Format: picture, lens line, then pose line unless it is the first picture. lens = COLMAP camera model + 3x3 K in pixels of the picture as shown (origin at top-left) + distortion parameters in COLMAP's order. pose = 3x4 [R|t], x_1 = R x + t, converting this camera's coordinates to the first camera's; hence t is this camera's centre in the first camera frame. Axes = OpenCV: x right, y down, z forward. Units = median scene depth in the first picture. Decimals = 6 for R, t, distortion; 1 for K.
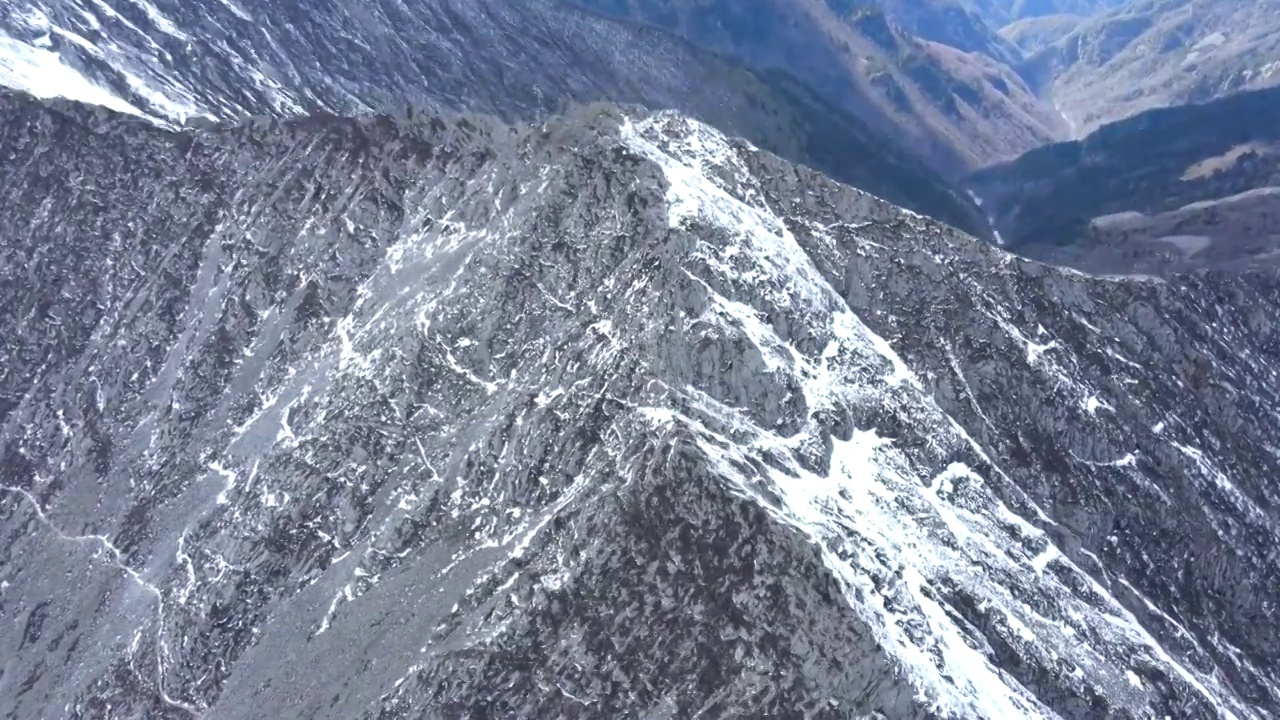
lens RADIAL K [[1257.8, 0, 640.4], [0, 1257.8, 359.7], [0, 0, 1]] dist [0.015166, 0.000000]
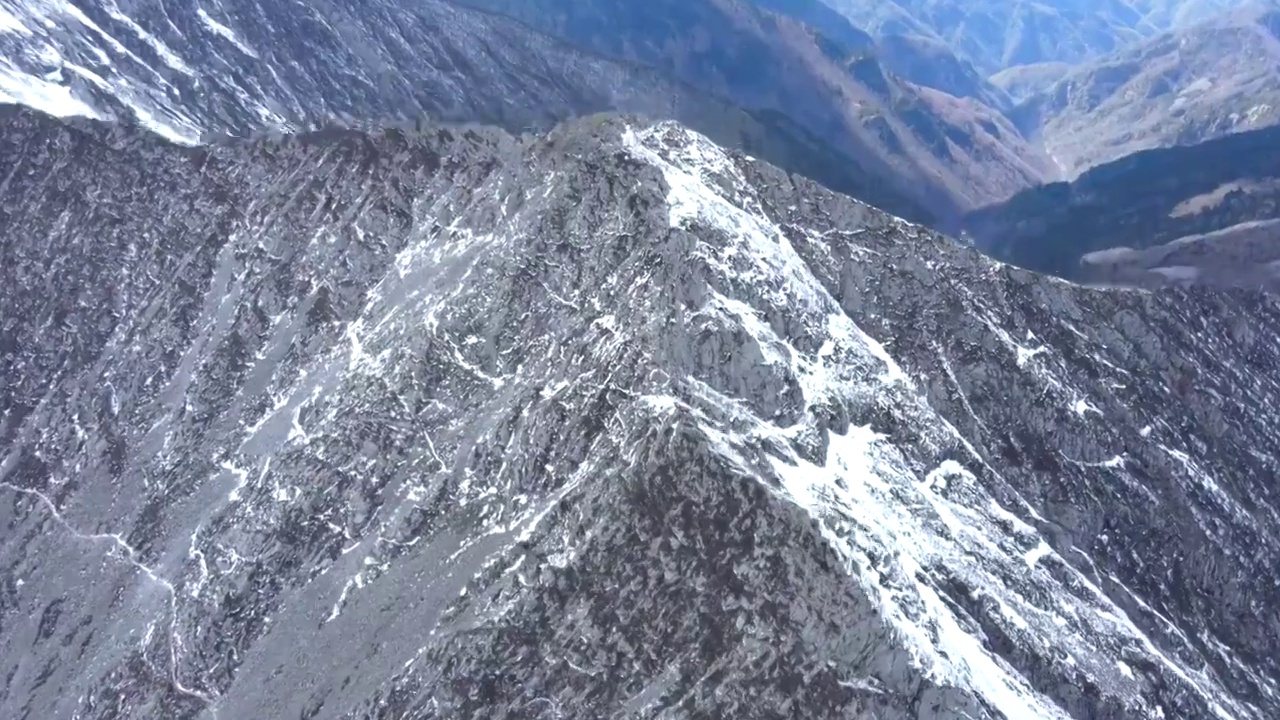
lens RADIAL K [[1257.8, 0, 640.4], [0, 1257.8, 360.8], [0, 0, 1]] dist [0.015166, 0.000000]
pose [[0.999993, -0.001867, 0.003389, -0.004631], [0.001999, 0.999227, -0.039273, 0.040843], [-0.003314, 0.039280, 0.999223, -0.029693]]
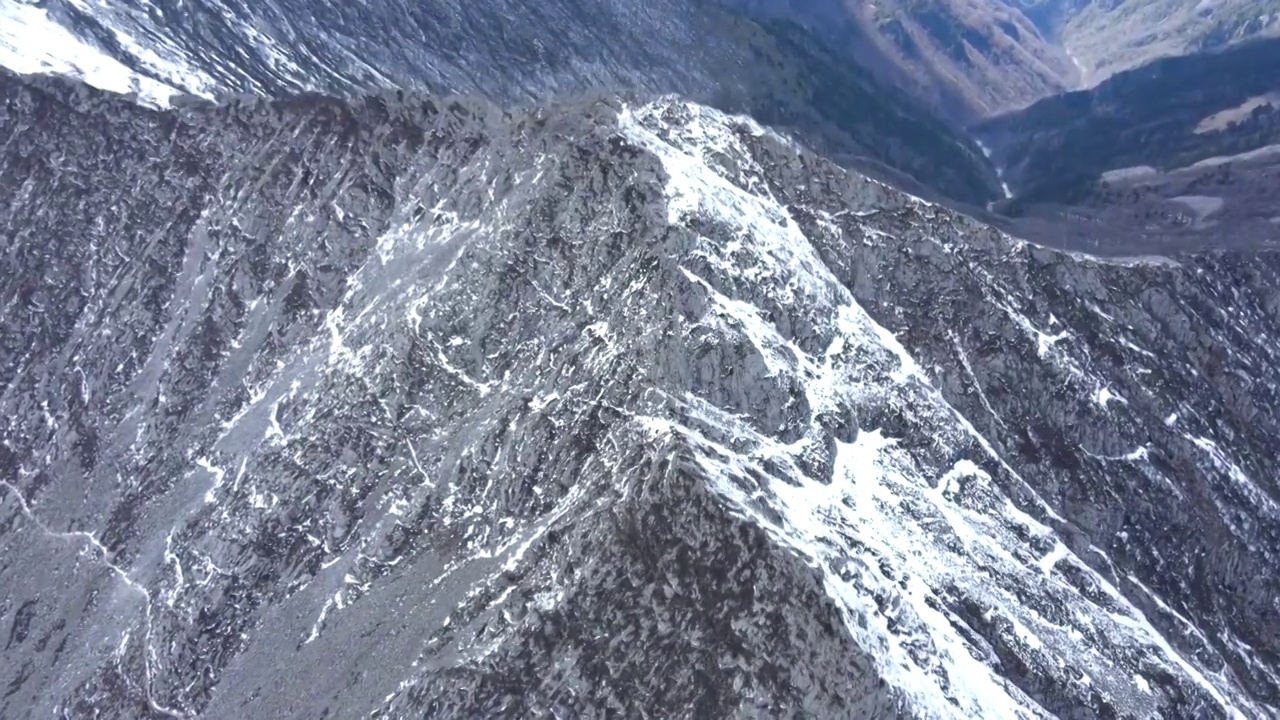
lens RADIAL K [[1257.8, 0, 639.6], [0, 1257.8, 359.5], [0, 0, 1]] dist [0.015166, 0.000000]
pose [[0.999990, 0.001647, -0.004190, 0.004585], [-0.001446, 0.998864, 0.047628, -0.042432], [0.004264, -0.047622, 0.998856, 0.030715]]
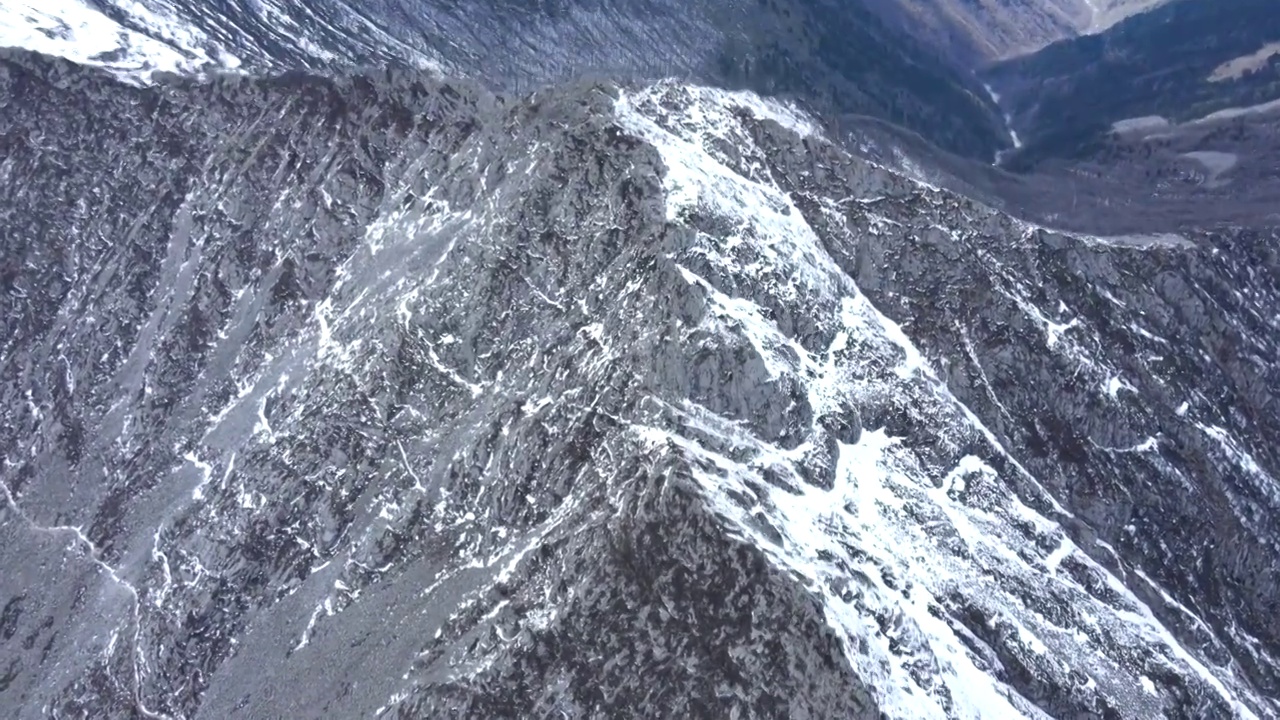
lens RADIAL K [[1257.8, 0, 639.5], [0, 1257.8, 358.8], [0, 0, 1]] dist [0.015166, 0.000000]
pose [[0.999969, 0.002853, -0.007361, 0.009283], [-0.002116, 0.995164, 0.098209, -0.084744], [0.007605, -0.098191, 0.995139, 0.061022]]
